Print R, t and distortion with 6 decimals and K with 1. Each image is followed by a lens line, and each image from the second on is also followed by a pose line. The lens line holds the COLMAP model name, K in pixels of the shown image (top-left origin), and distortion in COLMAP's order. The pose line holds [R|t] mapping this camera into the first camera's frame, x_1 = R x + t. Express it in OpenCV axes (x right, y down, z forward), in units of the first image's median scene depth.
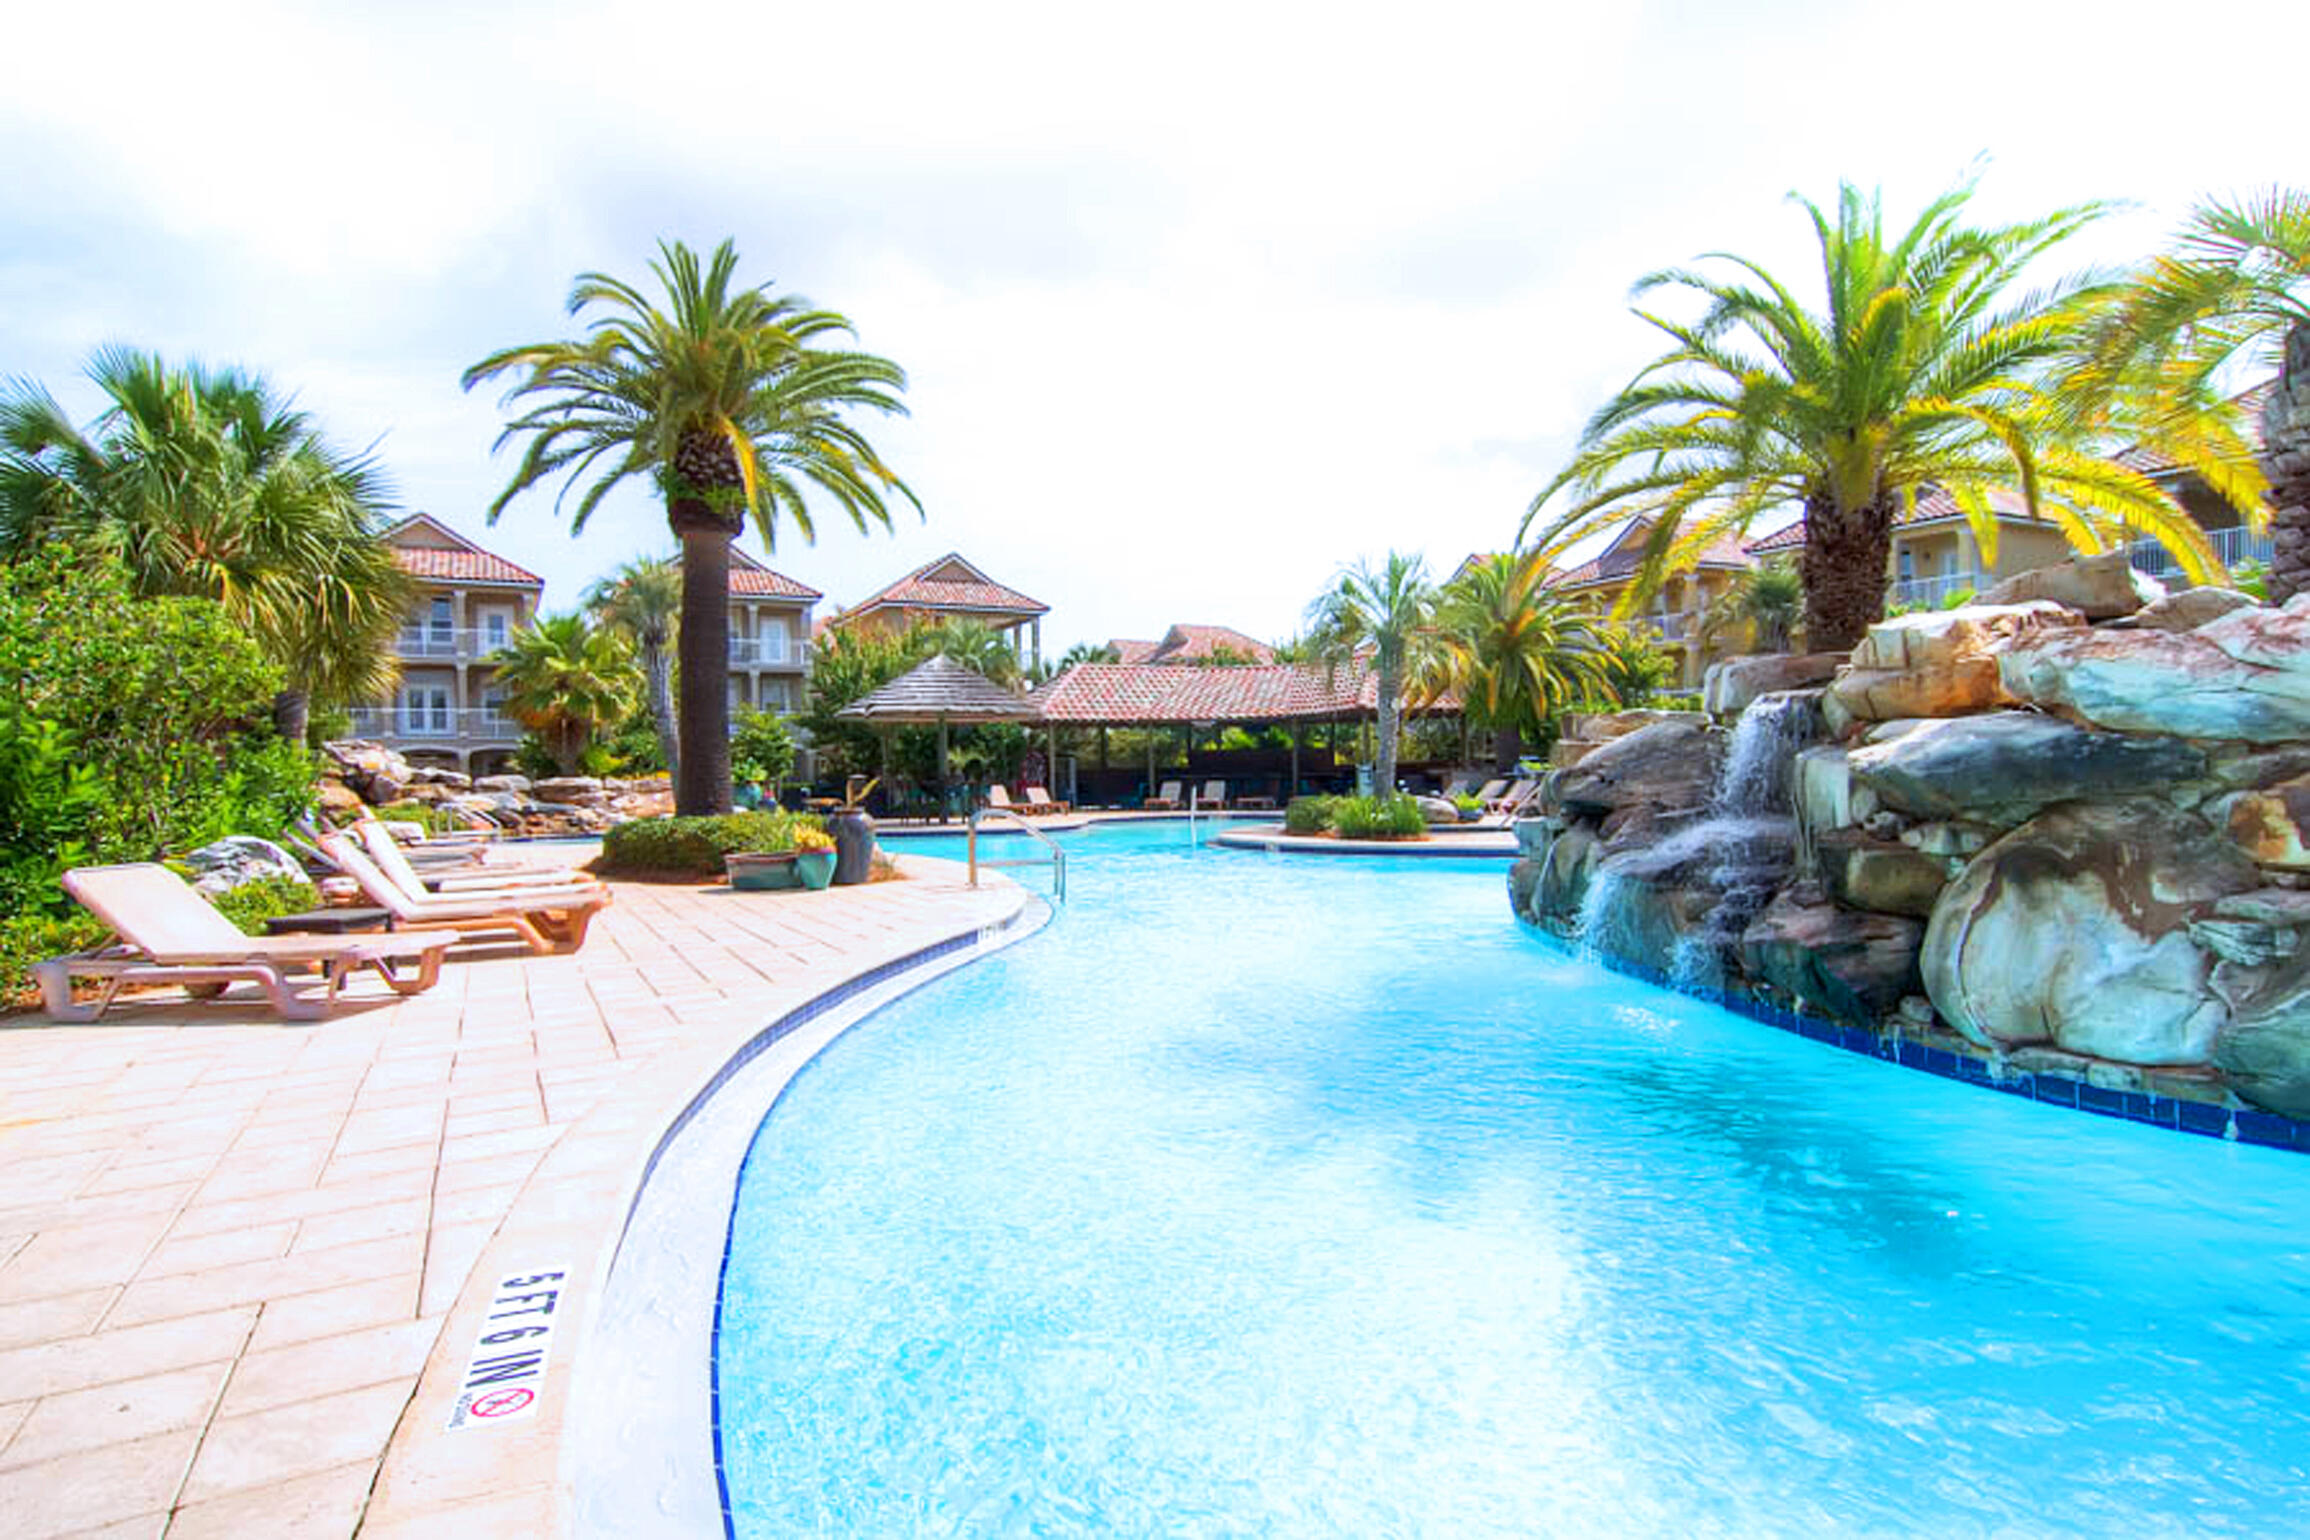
lens RADIAL K [[1223.8, 0, 1155.0], [0, 1223.8, 770.0], [0, 0, 1]] dist [0.016019, -0.000868]
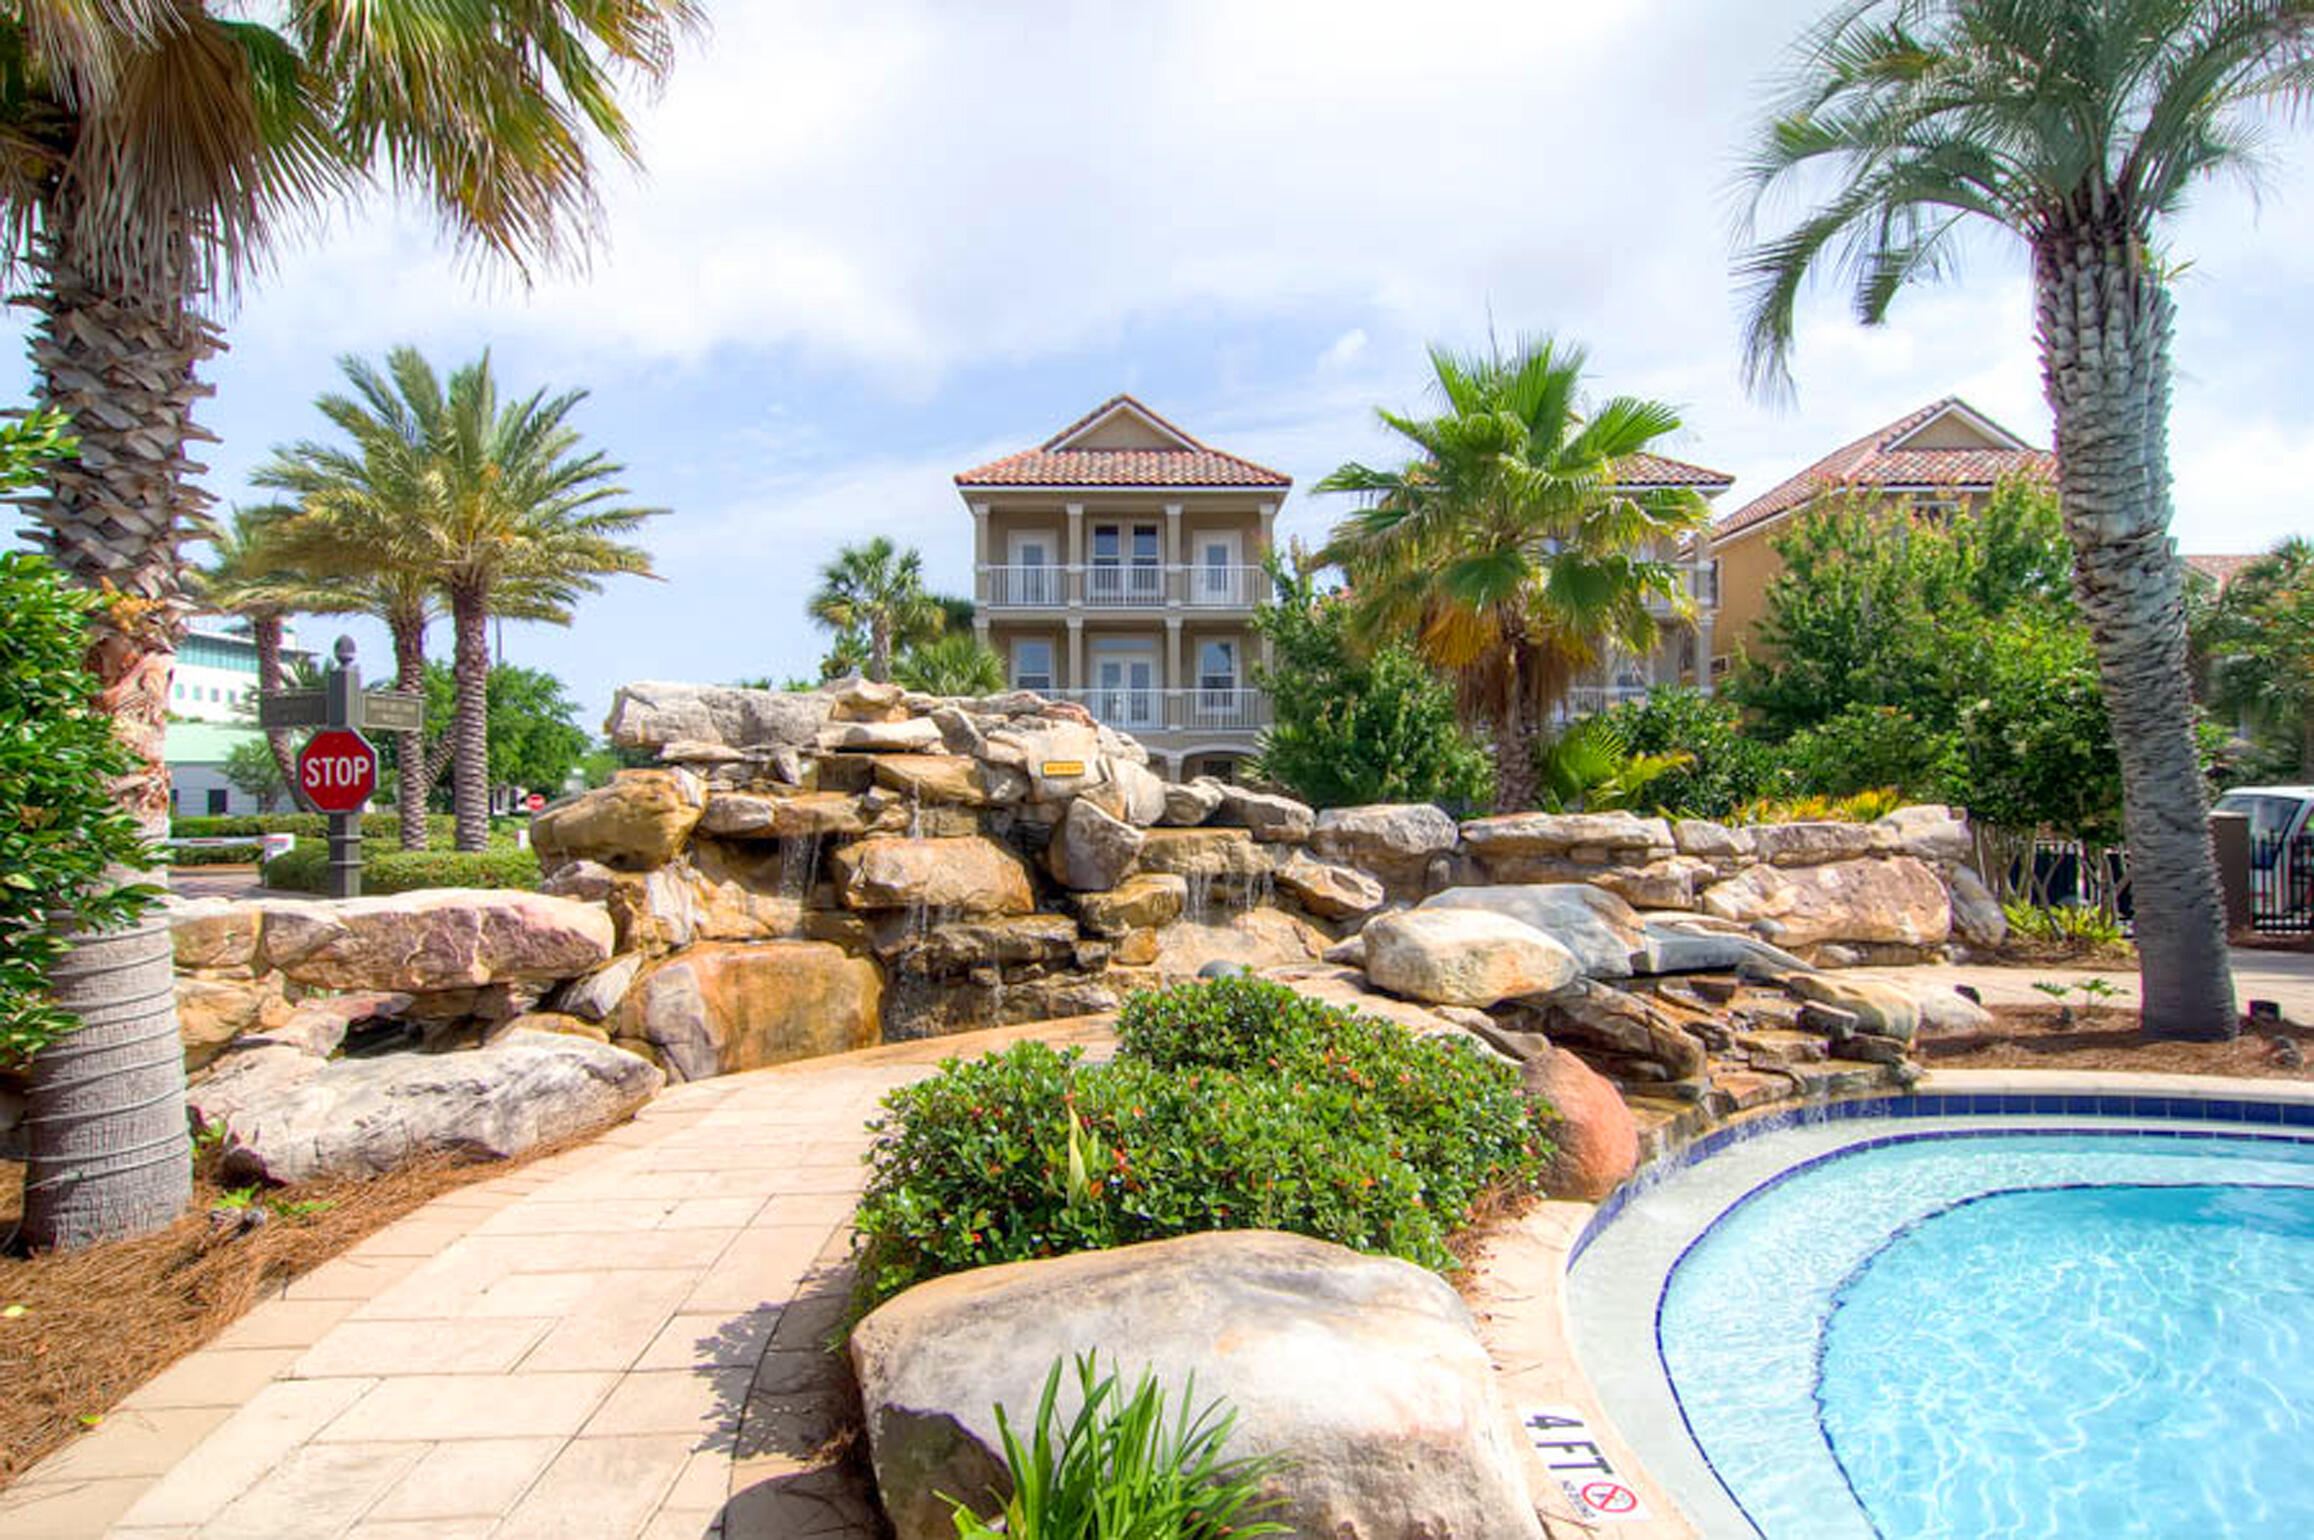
lens RADIAL K [[1226.0, 0, 1157.0], [0, 1226.0, 770.0], [0, 0, 1]] dist [0.016019, -0.000868]
pose [[0.886246, 0.005604, -0.463181, -0.283073], [-0.011907, 0.999872, -0.010685, -0.000258], [0.463061, 0.014985, 0.886200, 0.442779]]
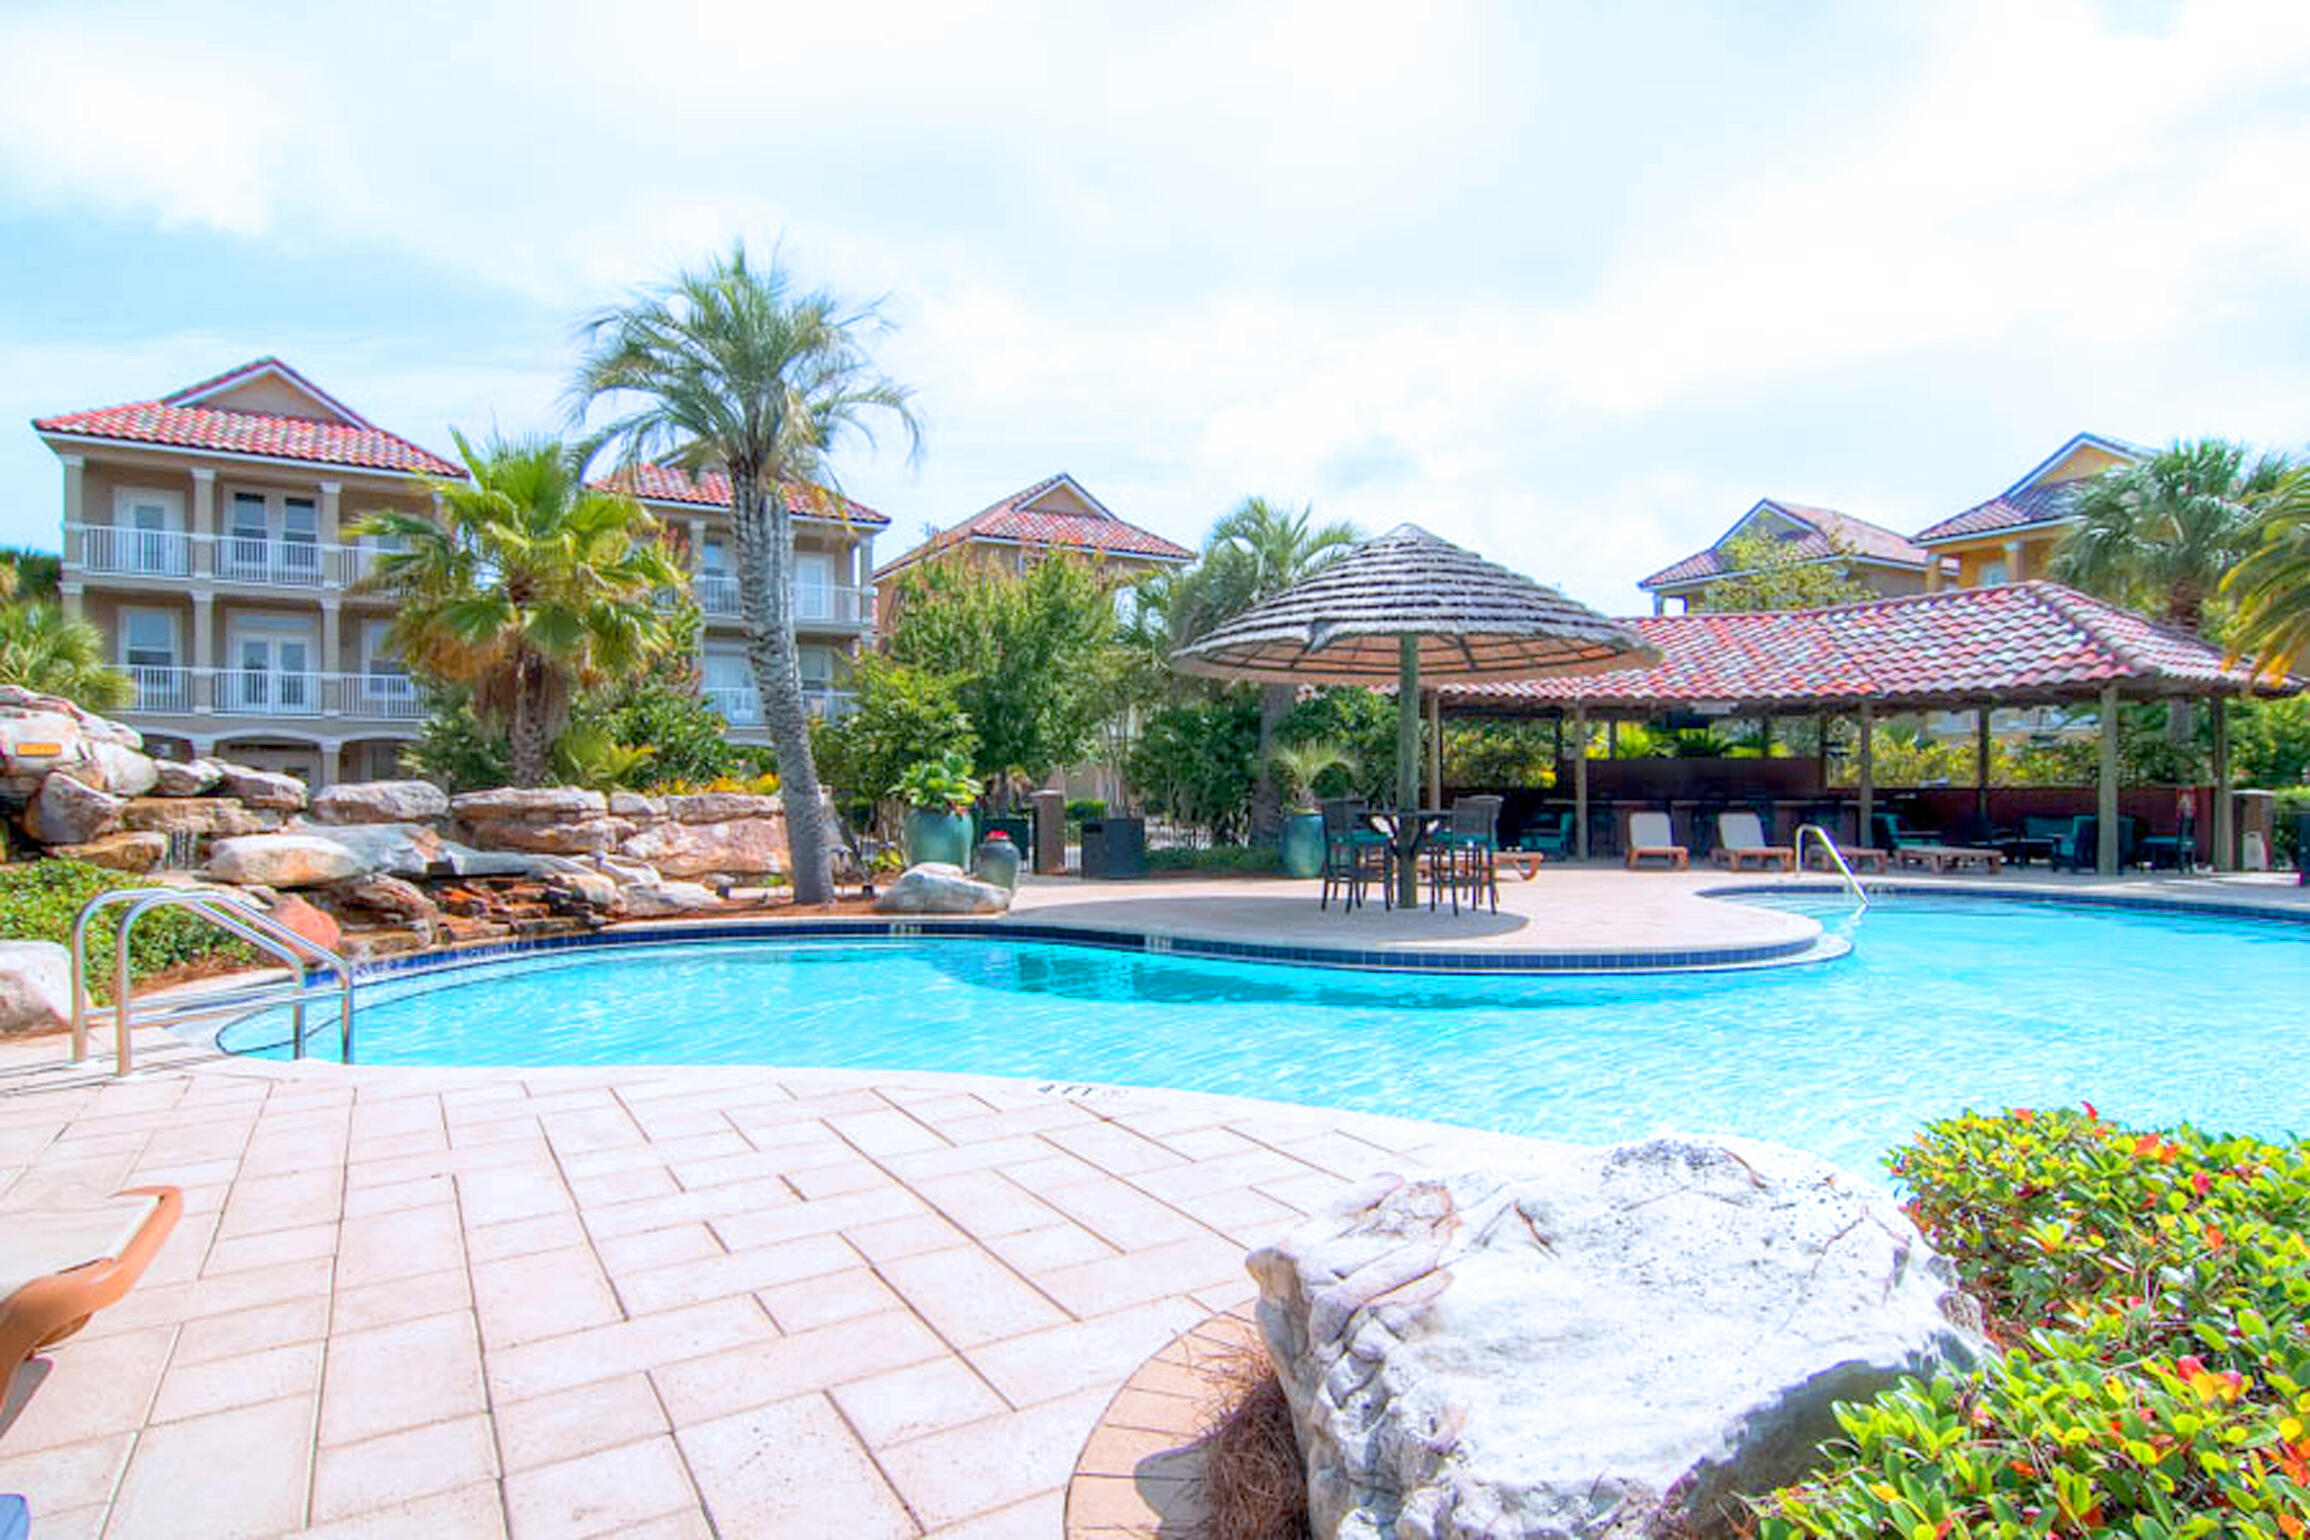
lens RADIAL K [[1277.6, 0, 1167.2], [0, 1277.6, 772.4], [0, 0, 1]] dist [0.005476, -0.001448]
pose [[0.998563, 0.017254, 0.050743, -0.178183], [-0.016680, 0.999792, -0.011714, 0.001394], [-0.050935, 0.010851, 0.998643, 0.343709]]
